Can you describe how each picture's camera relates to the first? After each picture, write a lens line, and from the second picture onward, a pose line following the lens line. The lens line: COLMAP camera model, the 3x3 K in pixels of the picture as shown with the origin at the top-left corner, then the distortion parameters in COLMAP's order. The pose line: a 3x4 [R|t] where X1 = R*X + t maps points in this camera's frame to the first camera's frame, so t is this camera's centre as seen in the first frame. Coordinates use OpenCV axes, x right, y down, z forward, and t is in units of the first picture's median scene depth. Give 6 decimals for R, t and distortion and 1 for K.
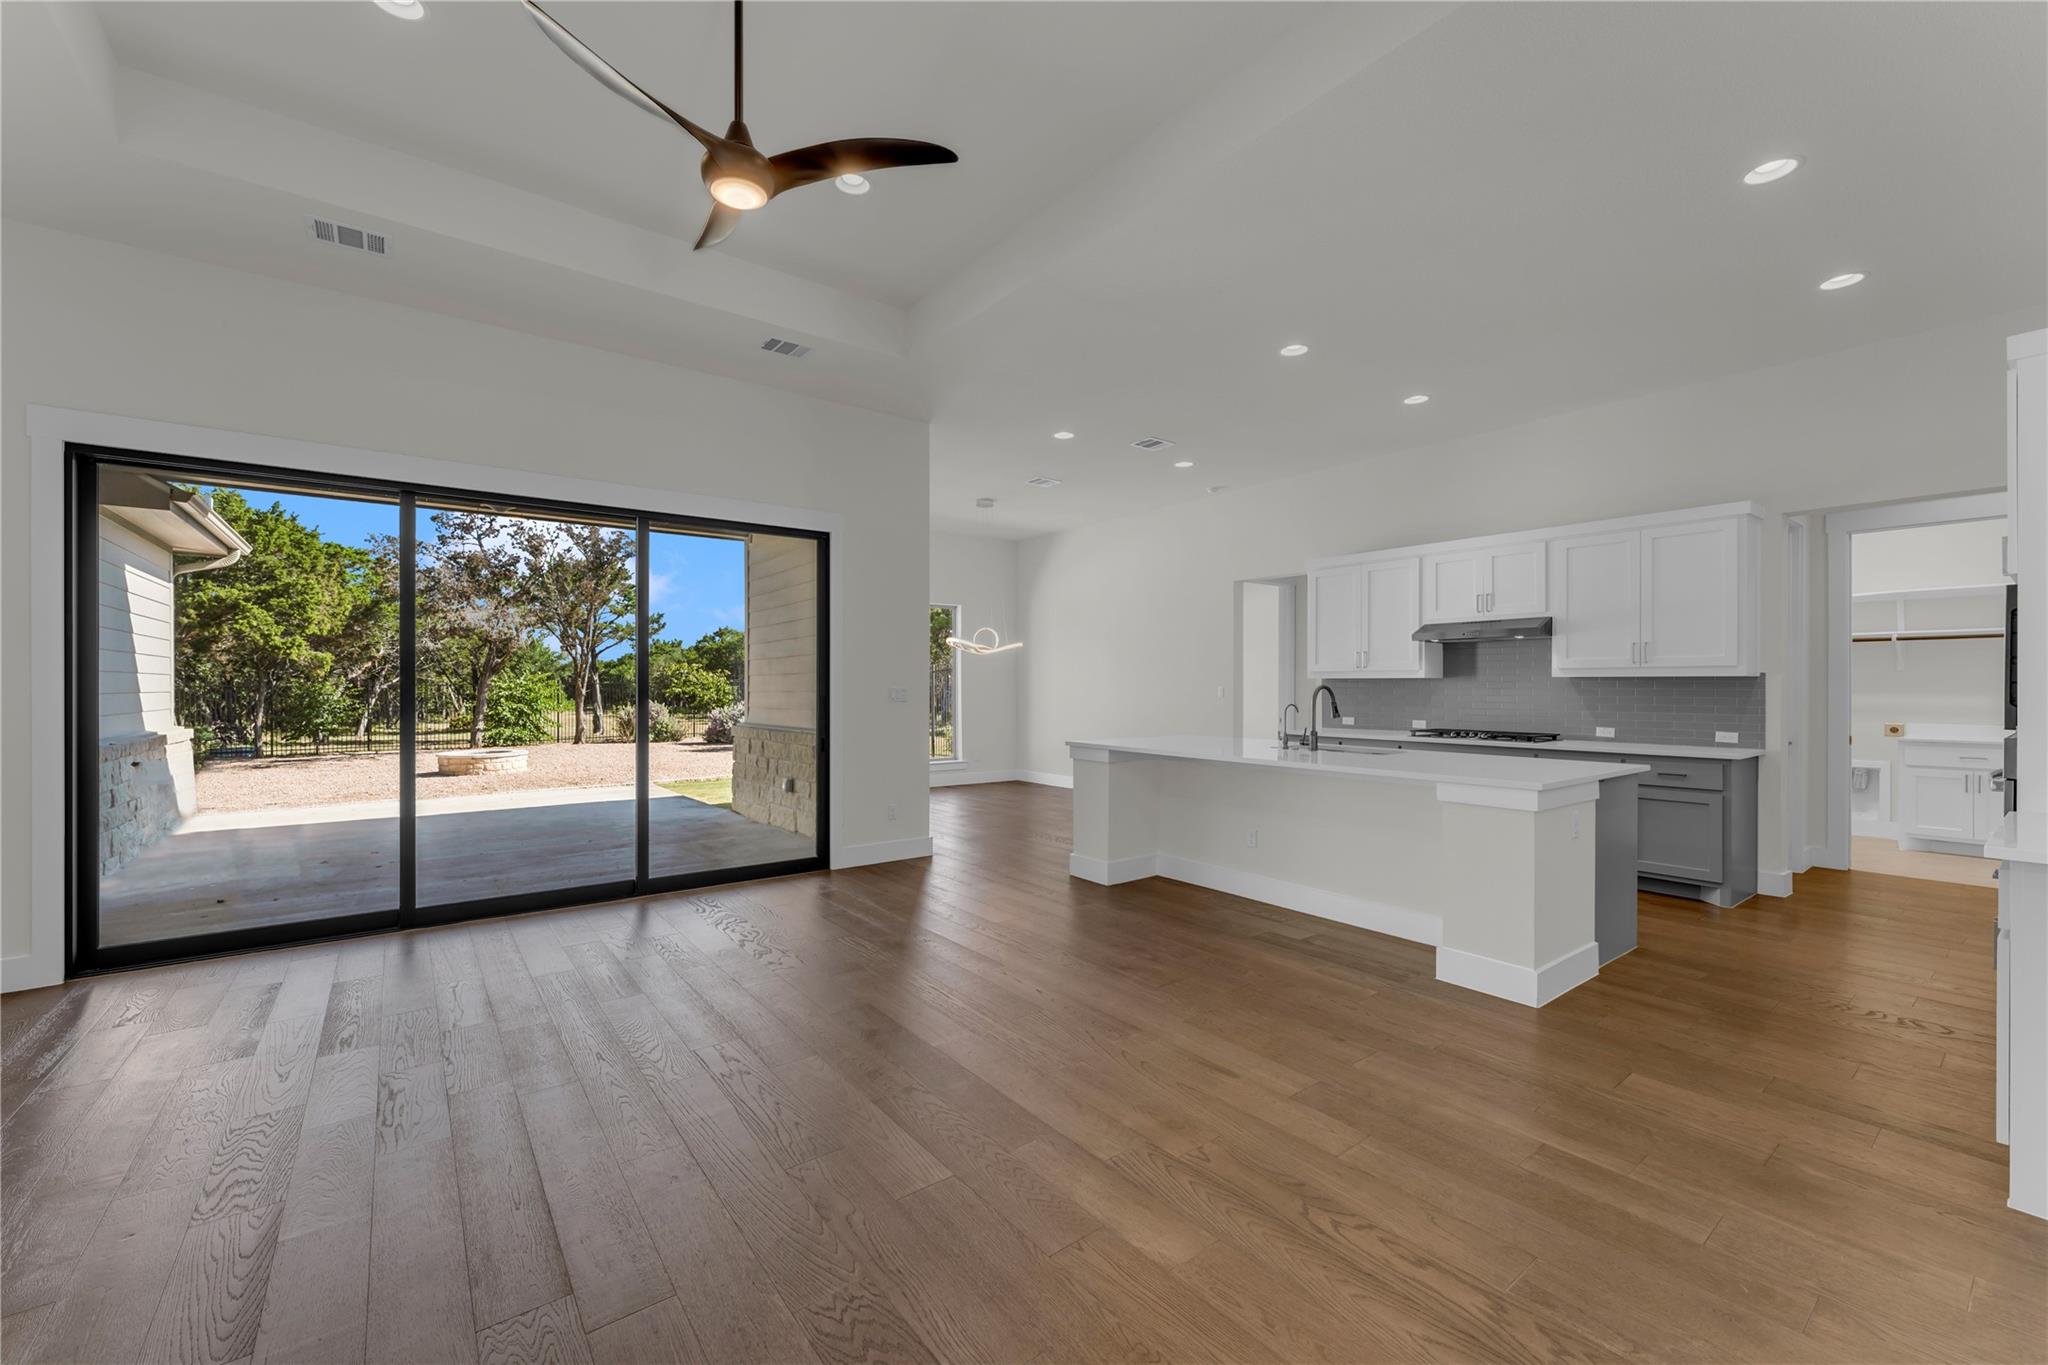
lens RADIAL K [[823.1, 0, 1024.0], [0, 823.1, 682.5], [0, 0, 1]] dist [0.000352, -0.000050]
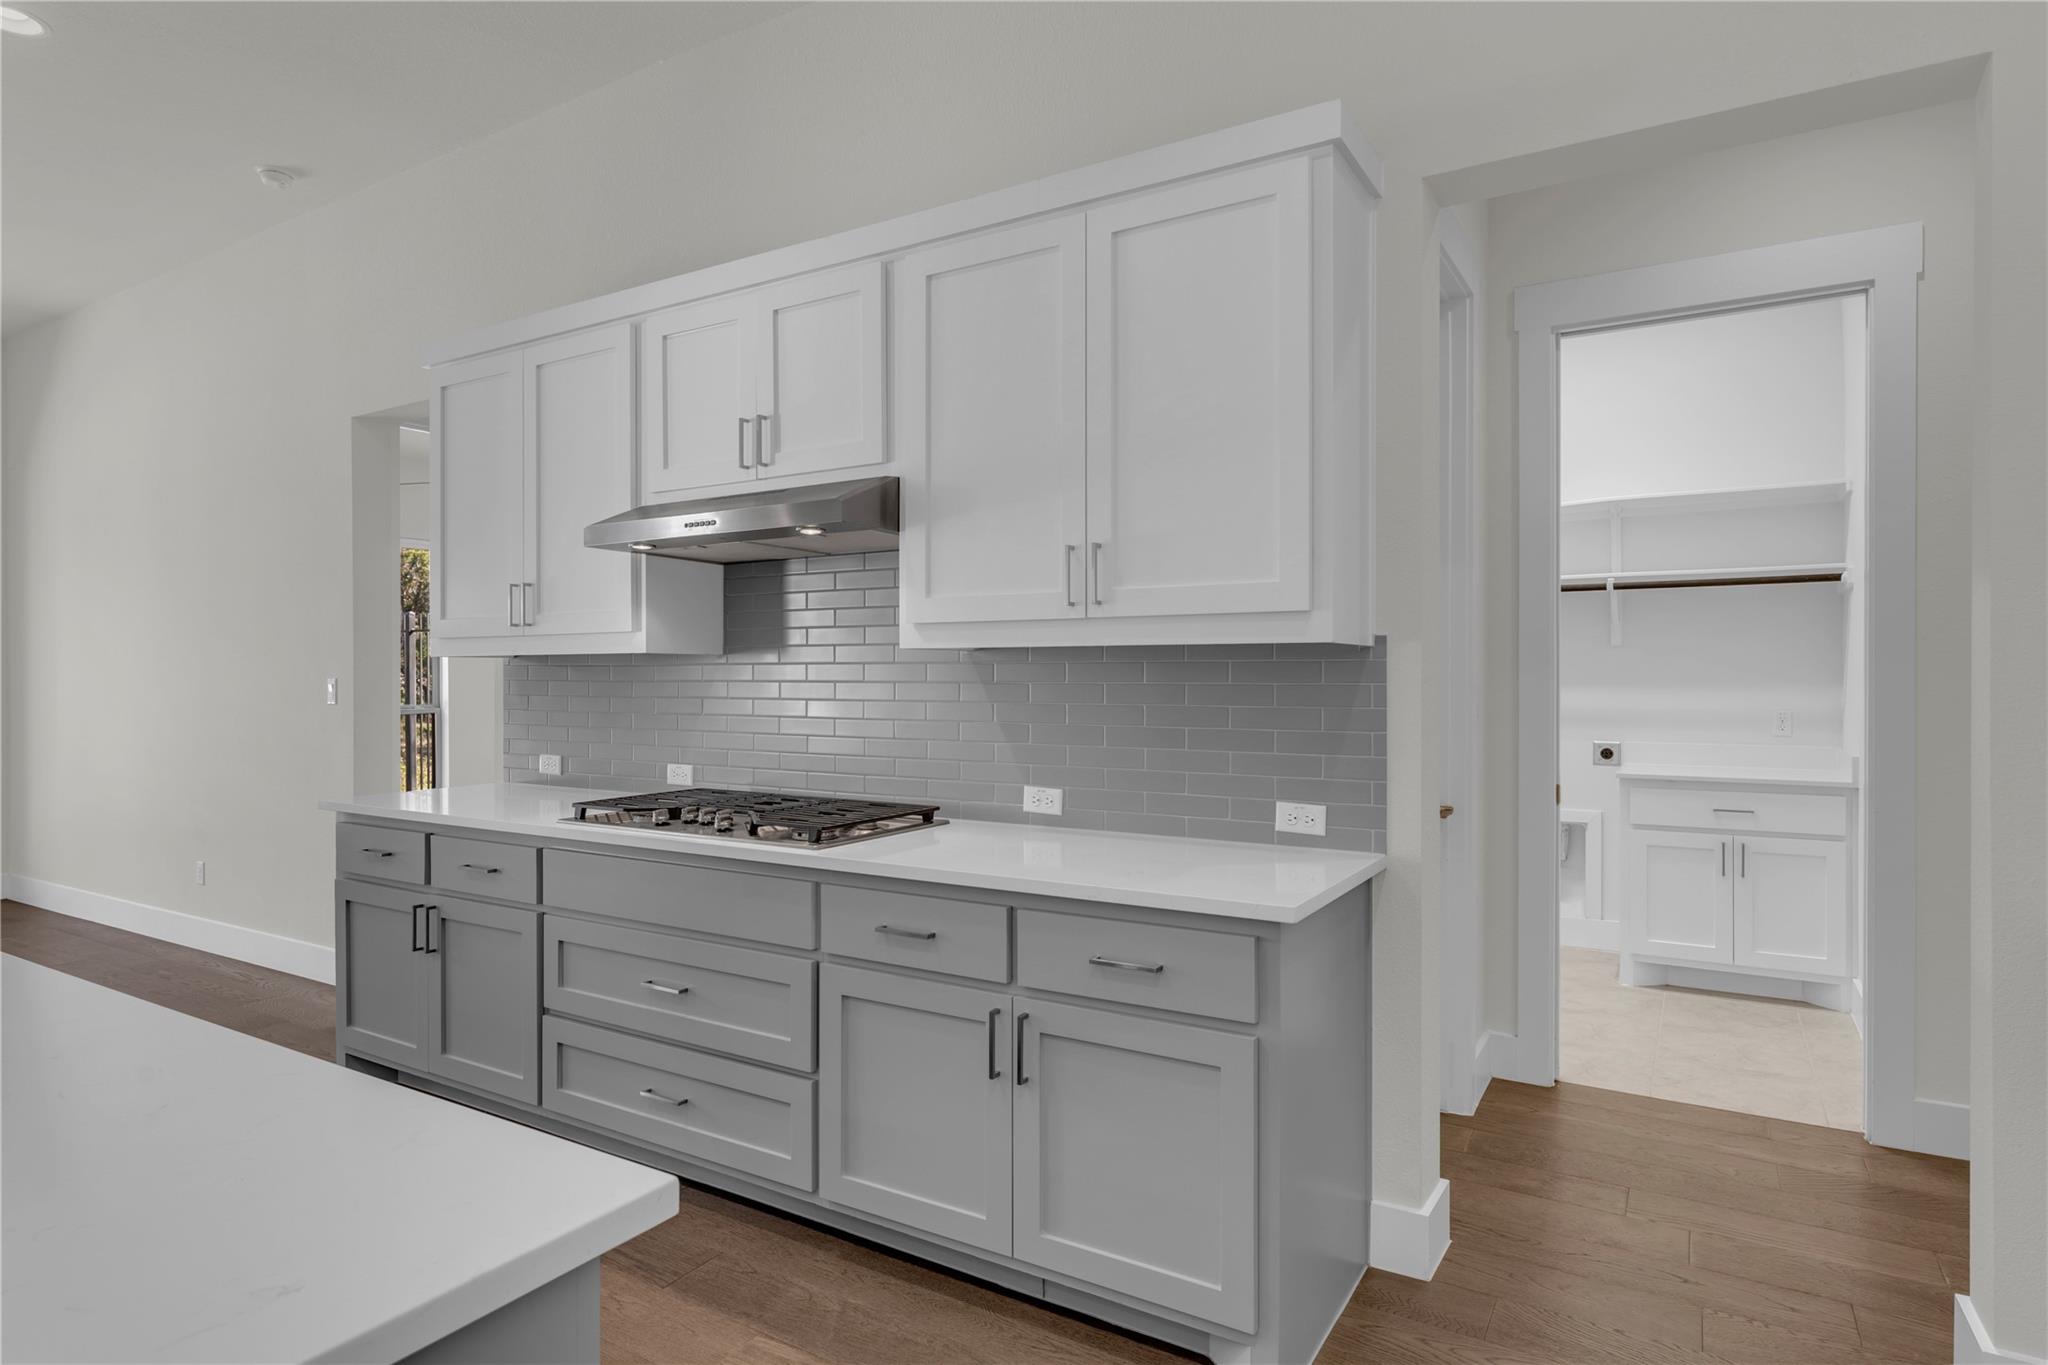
lens RADIAL K [[1191.8, 0, 934.2], [0, 1191.8, 678.5], [0, 0, 1]] dist [0.007103, 0.000860]
pose [[0.951468, -0.004371, 0.307716, 0.417843], [0.002805, 0.999981, 0.005529, 0.002809], [-0.307734, -0.004397, 0.951462, 0.429591]]
